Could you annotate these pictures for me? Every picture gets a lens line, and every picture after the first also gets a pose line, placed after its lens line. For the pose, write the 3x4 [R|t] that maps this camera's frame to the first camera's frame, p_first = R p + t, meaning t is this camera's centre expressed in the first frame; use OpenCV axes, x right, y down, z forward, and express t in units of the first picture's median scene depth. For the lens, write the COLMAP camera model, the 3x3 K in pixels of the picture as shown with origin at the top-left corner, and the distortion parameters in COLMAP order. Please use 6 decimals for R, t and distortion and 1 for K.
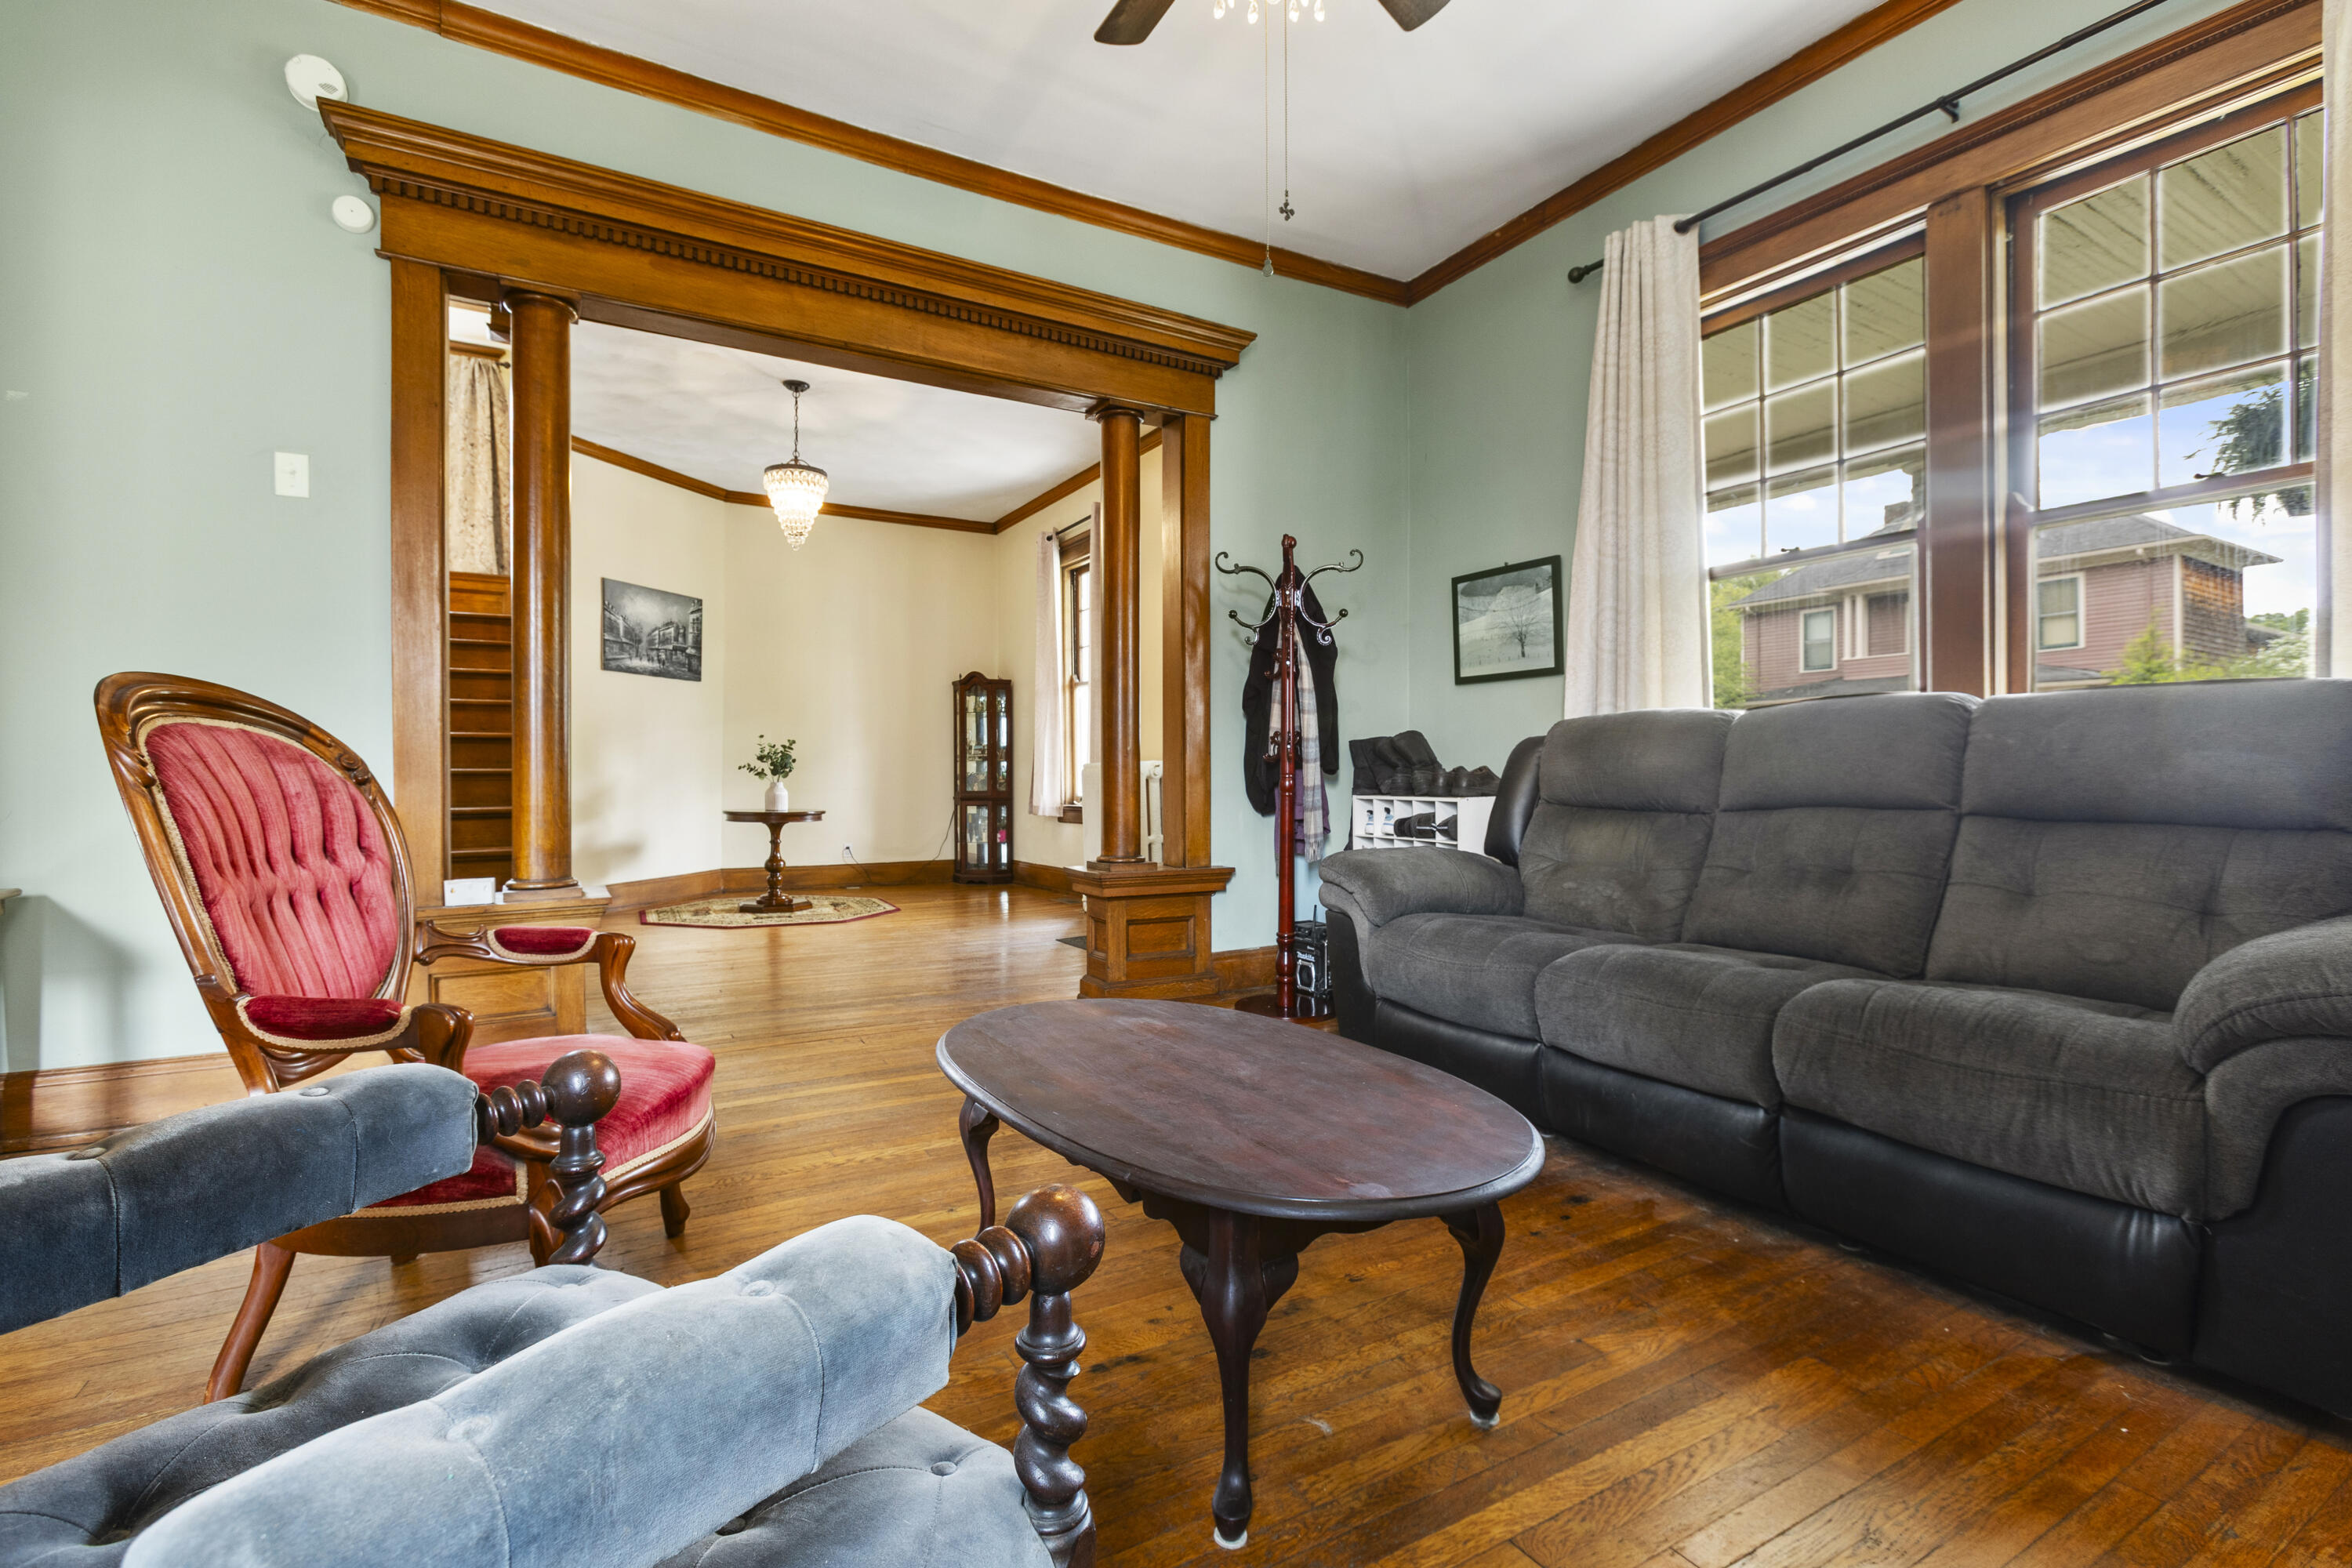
lens RADIAL K [[1042.5, 0, 1175.3], [0, 1042.5, 775.6], [0, 0, 1]] dist [-0.003057, -0.000966]
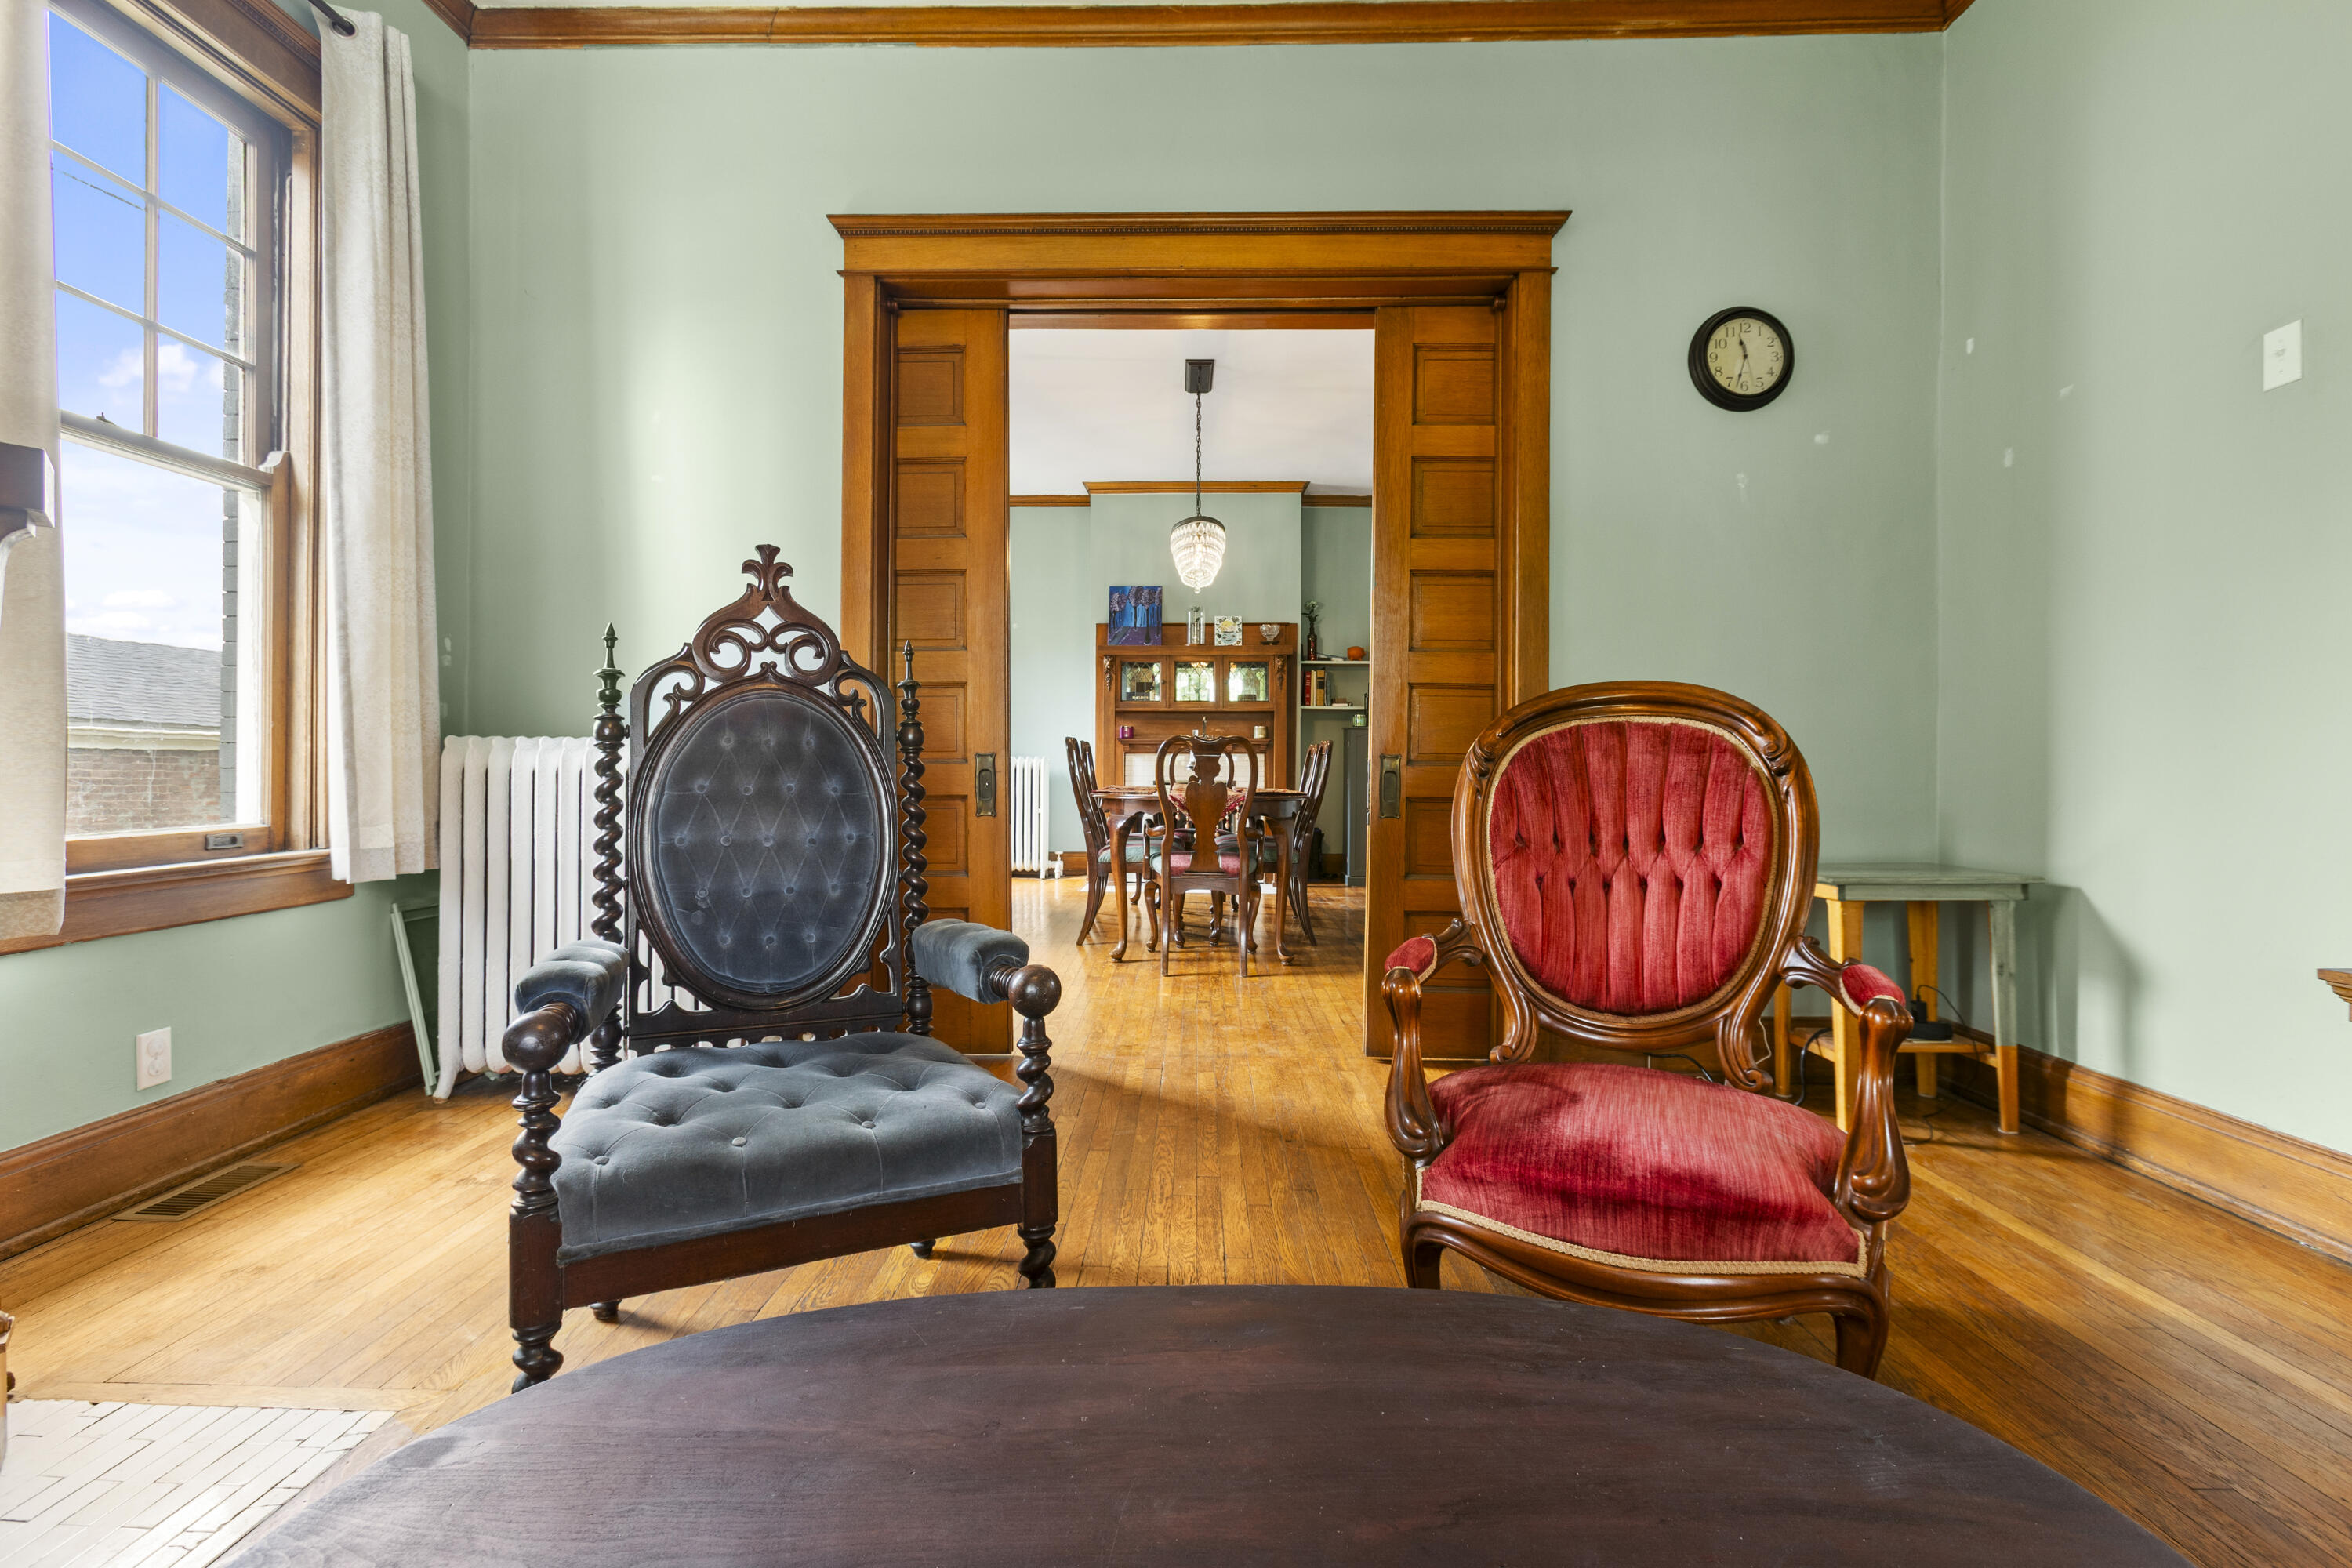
lens RADIAL K [[1042.5, 0, 1175.3], [0, 1042.5, 775.6], [0, 0, 1]] dist [-0.003057, -0.000966]
pose [[-0.515586, 0.007526, -0.856804, 0.237328], [0.005602, 0.999970, 0.005413, 0.005483], [0.856819, -0.002009, -0.515613, 1.063863]]
